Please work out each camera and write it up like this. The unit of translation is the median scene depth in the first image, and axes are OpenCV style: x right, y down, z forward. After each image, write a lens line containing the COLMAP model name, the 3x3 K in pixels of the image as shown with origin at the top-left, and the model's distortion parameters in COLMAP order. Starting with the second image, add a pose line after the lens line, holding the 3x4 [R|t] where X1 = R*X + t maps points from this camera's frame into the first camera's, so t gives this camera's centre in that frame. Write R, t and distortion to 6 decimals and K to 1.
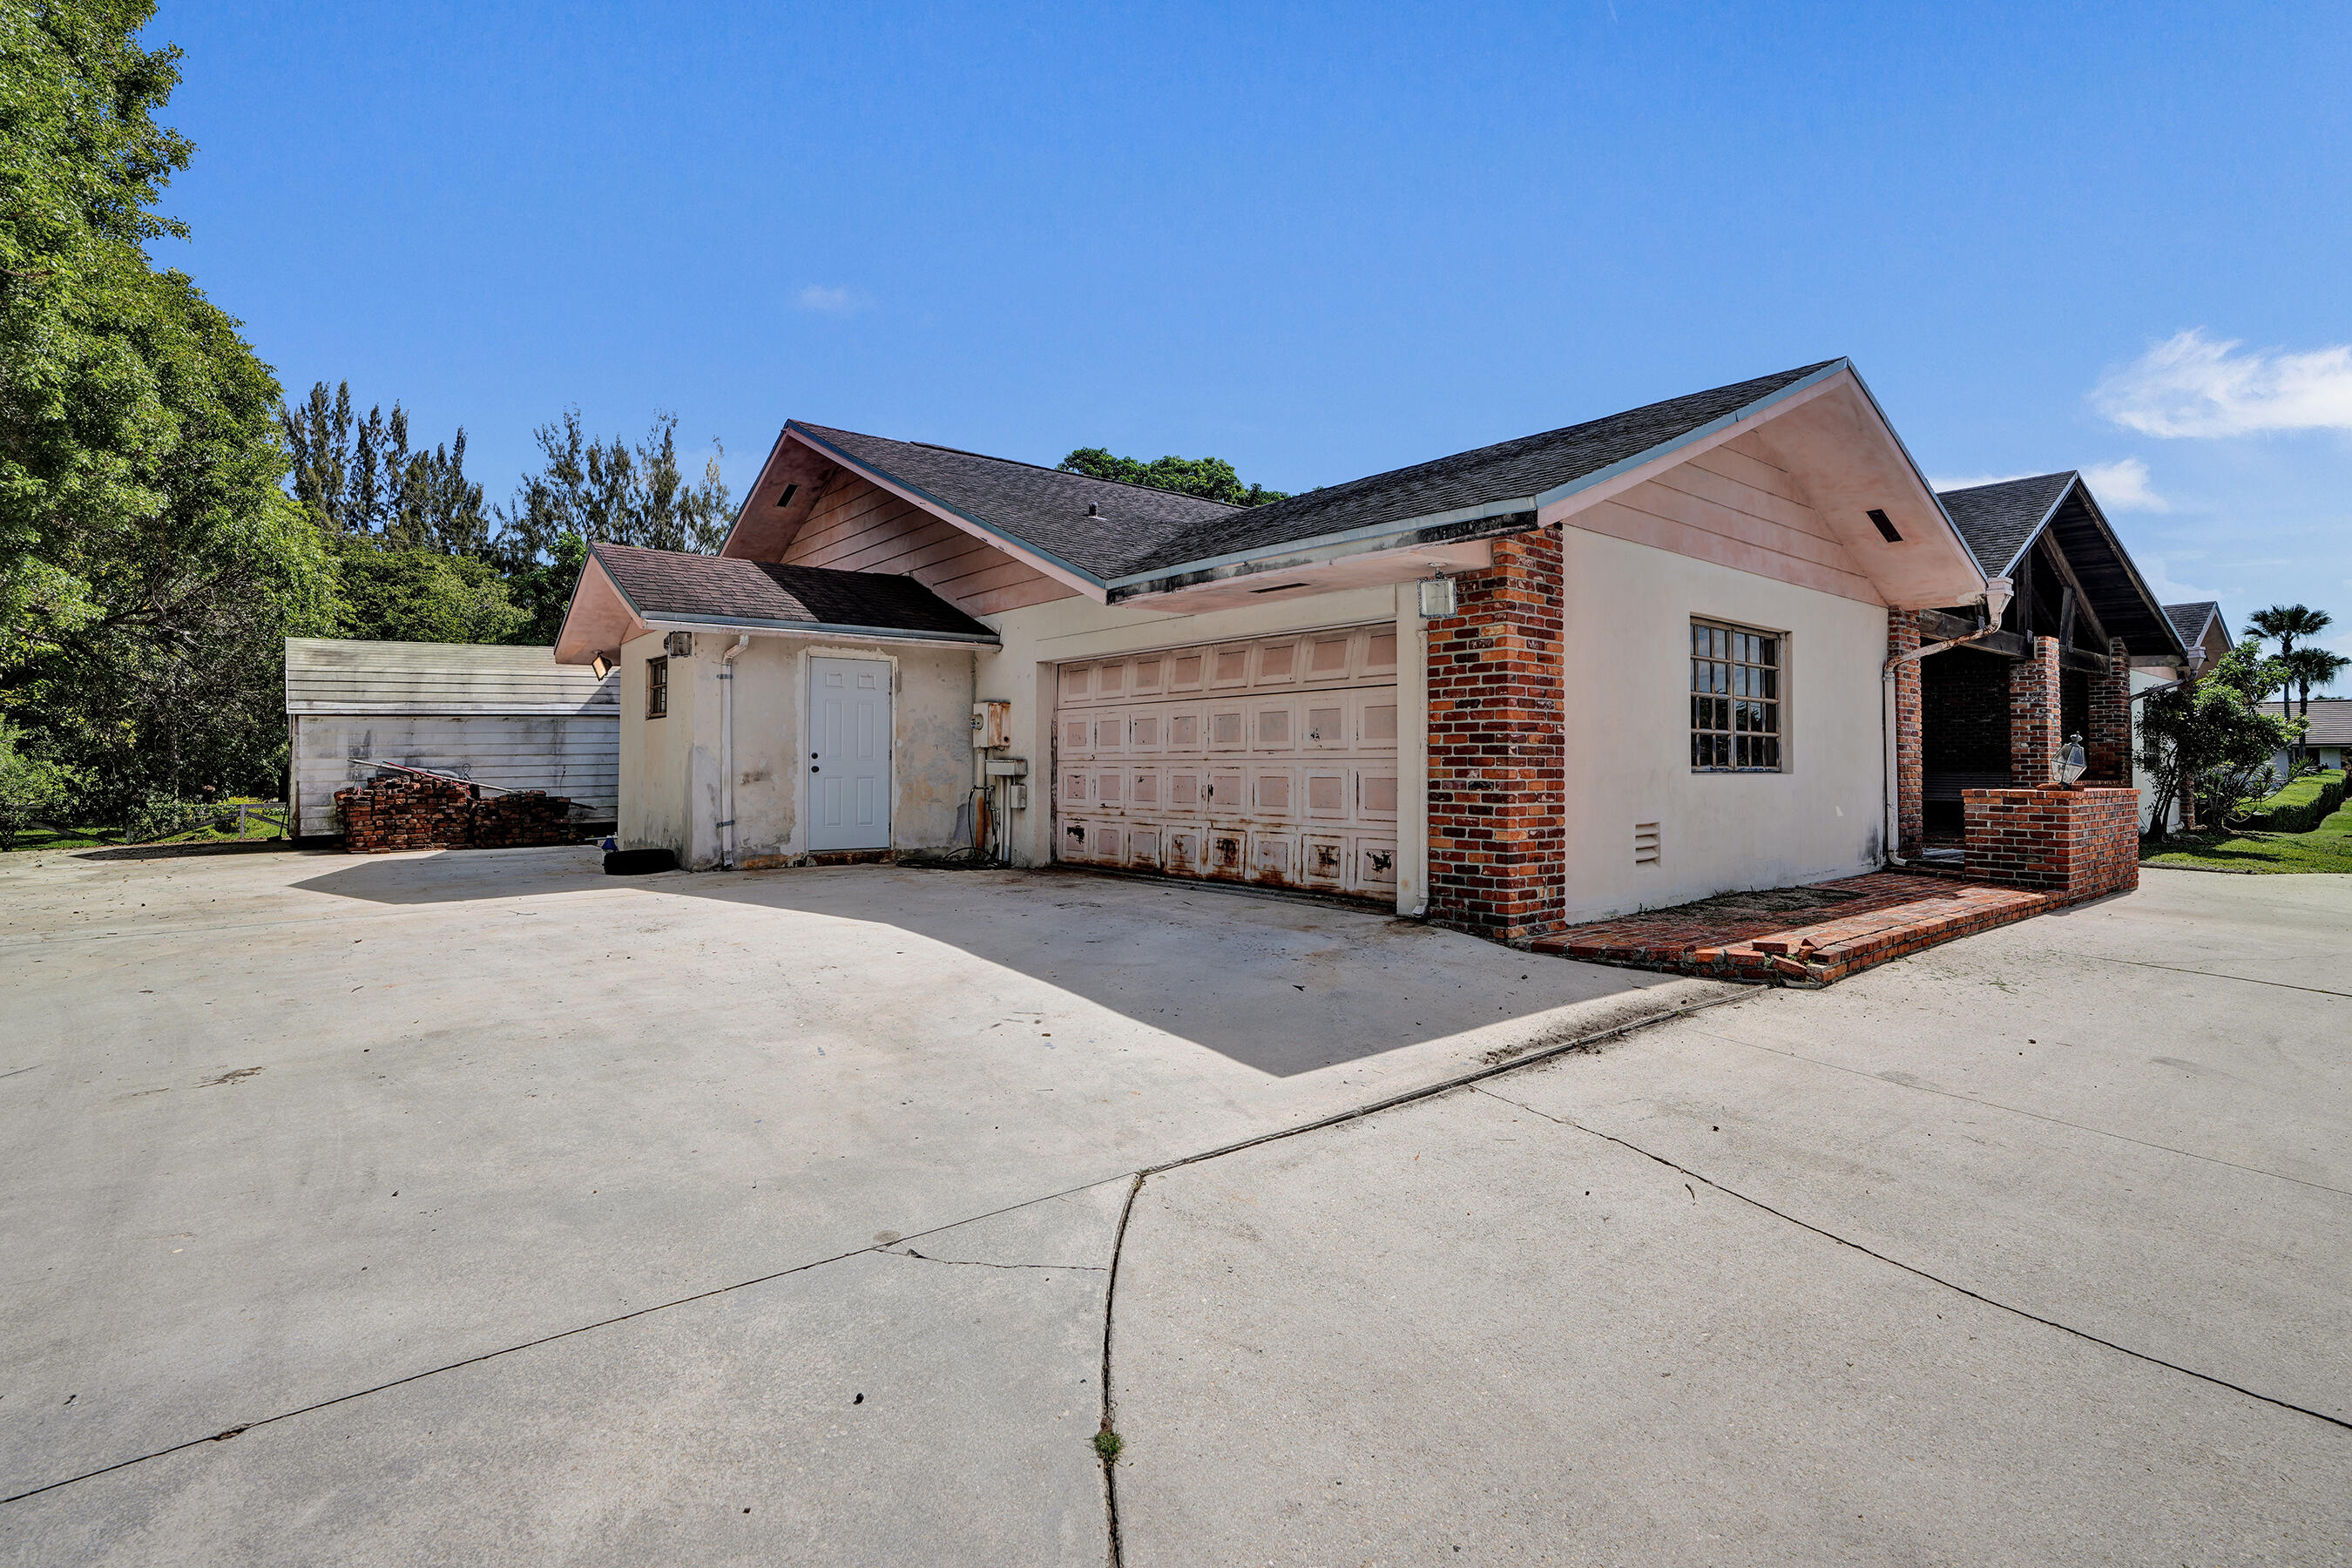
lens RADIAL K [[1146.8, 0, 1201.5], [0, 1146.8, 778.7], [0, 0, 1]] dist [-0.075601, 0.034437]
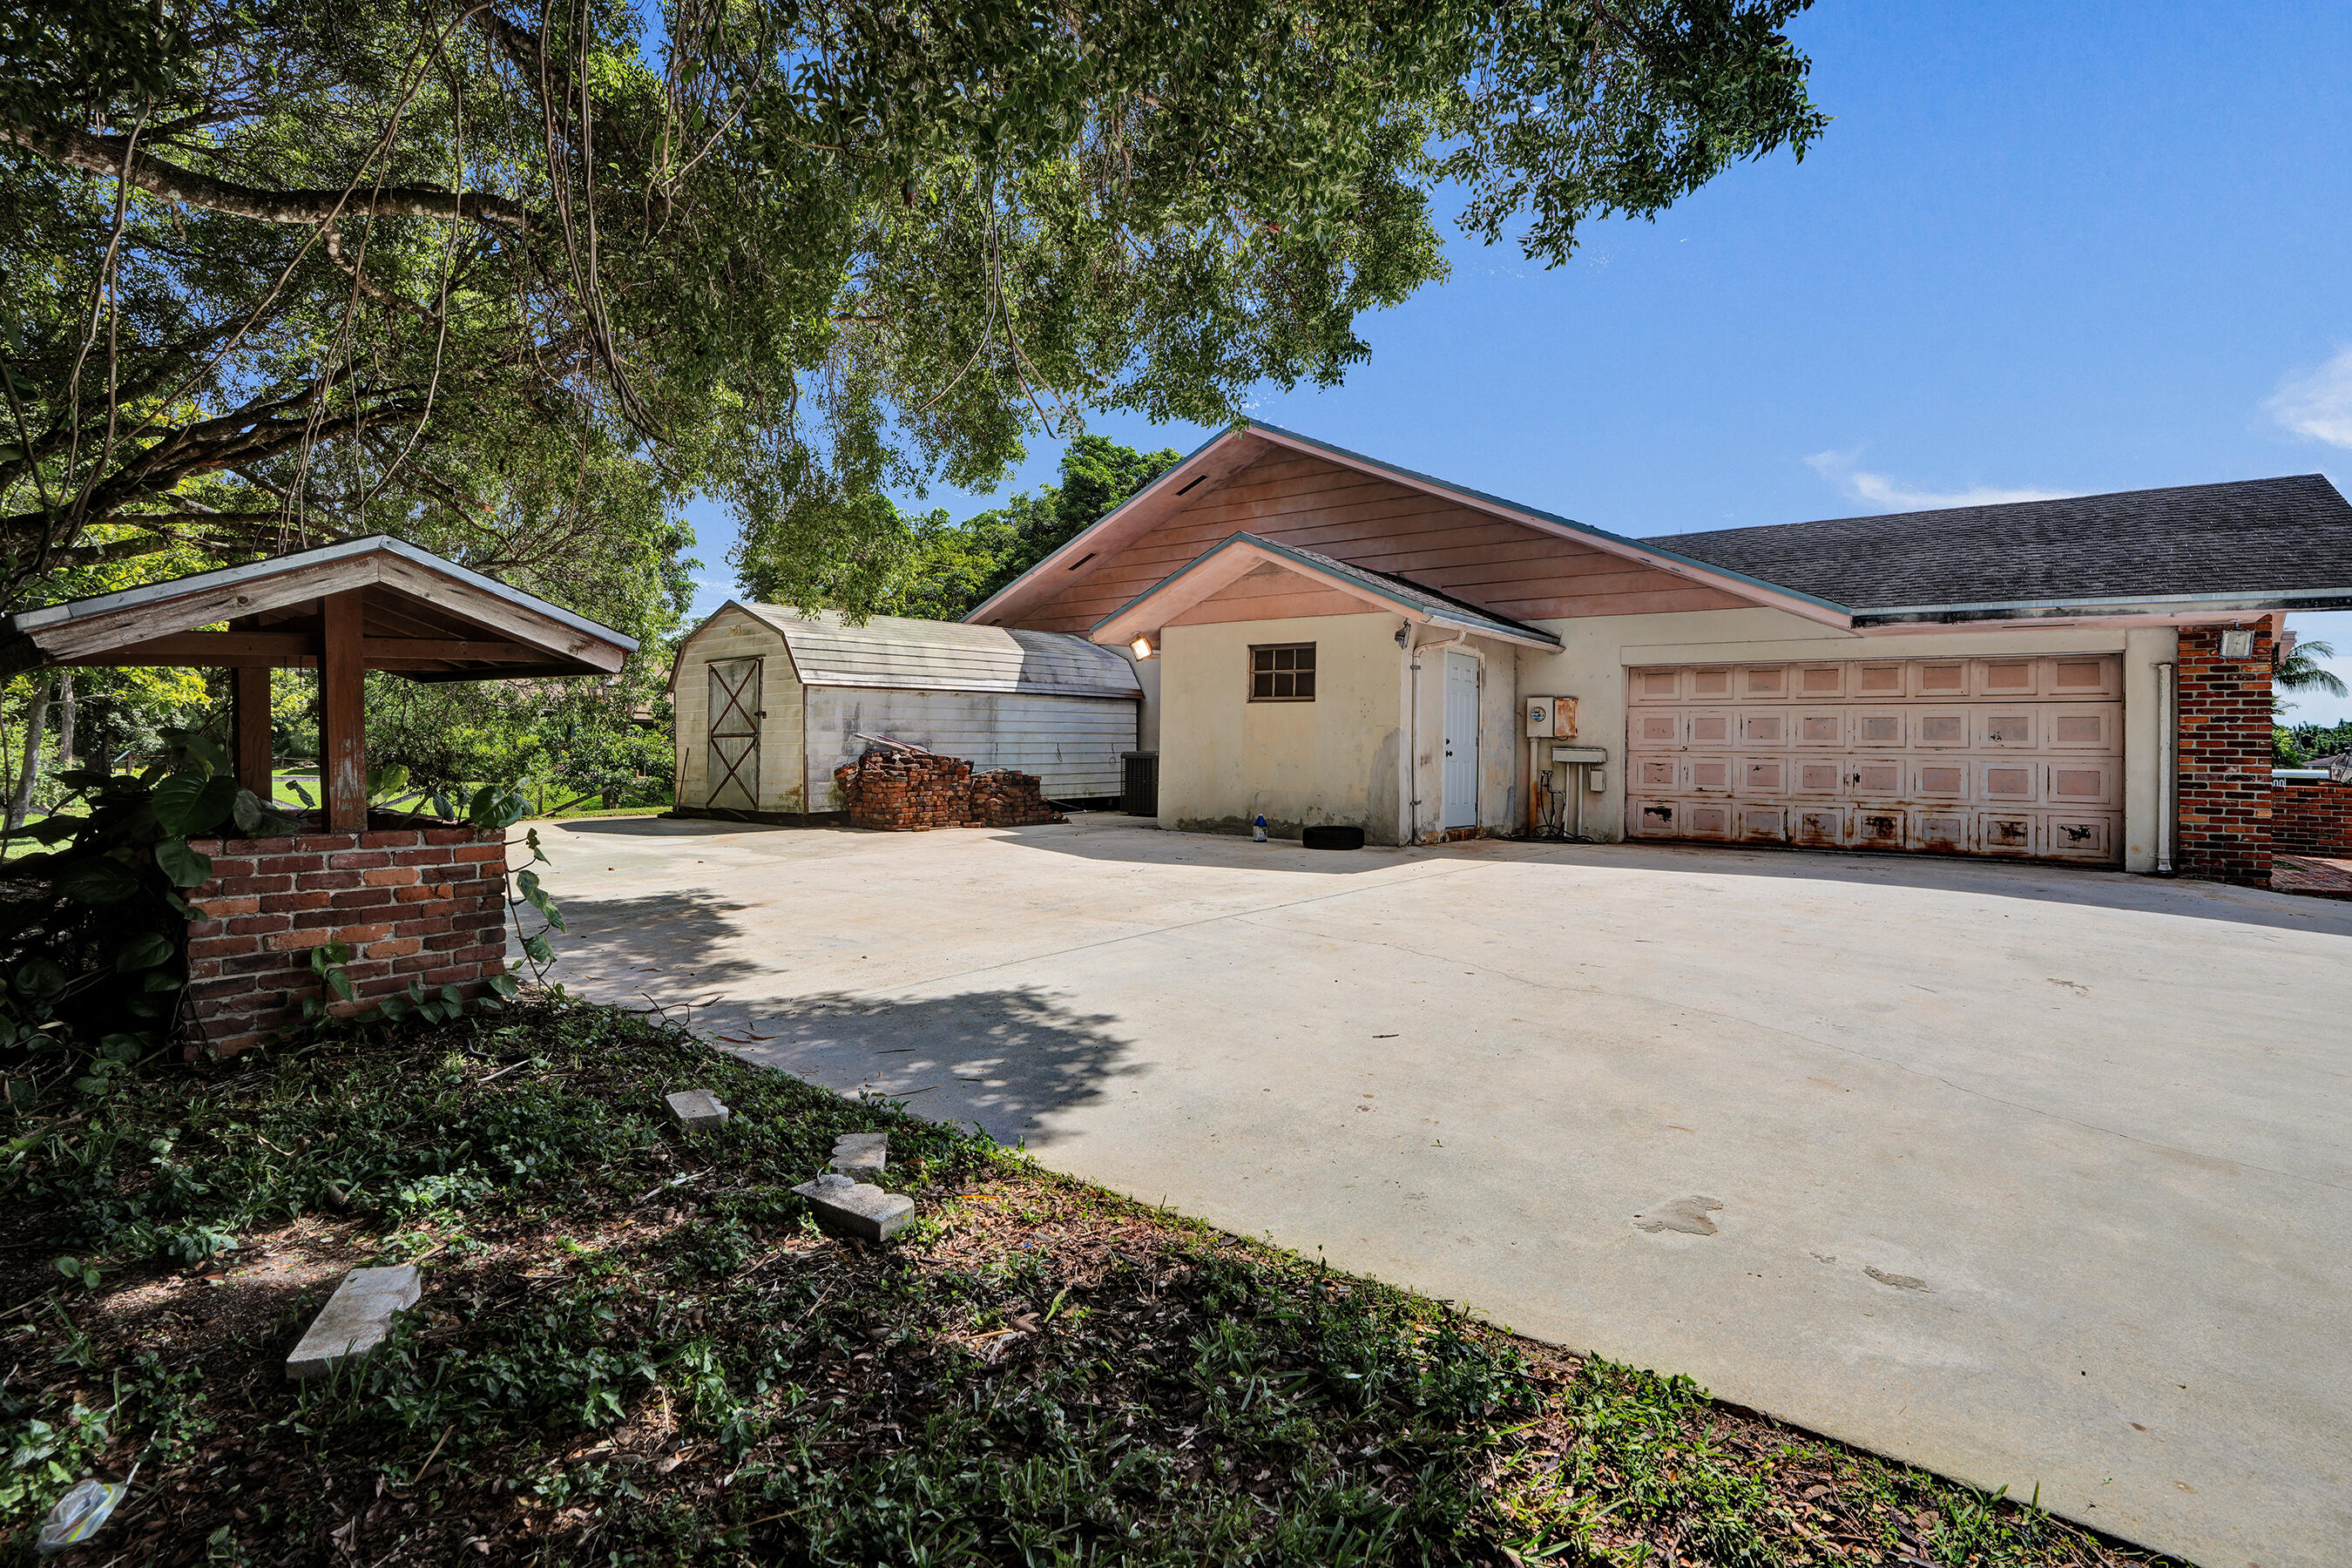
lens RADIAL K [[1146.8, 0, 1201.5], [0, 1146.8, 778.7], [0, 0, 1]] dist [-0.075601, 0.034437]
pose [[0.975226, 0.013155, 0.220819, -0.990421], [-0.015751, 0.999826, 0.009999, 0.010311], [-0.220649, -0.013229, 0.975264, -0.032997]]
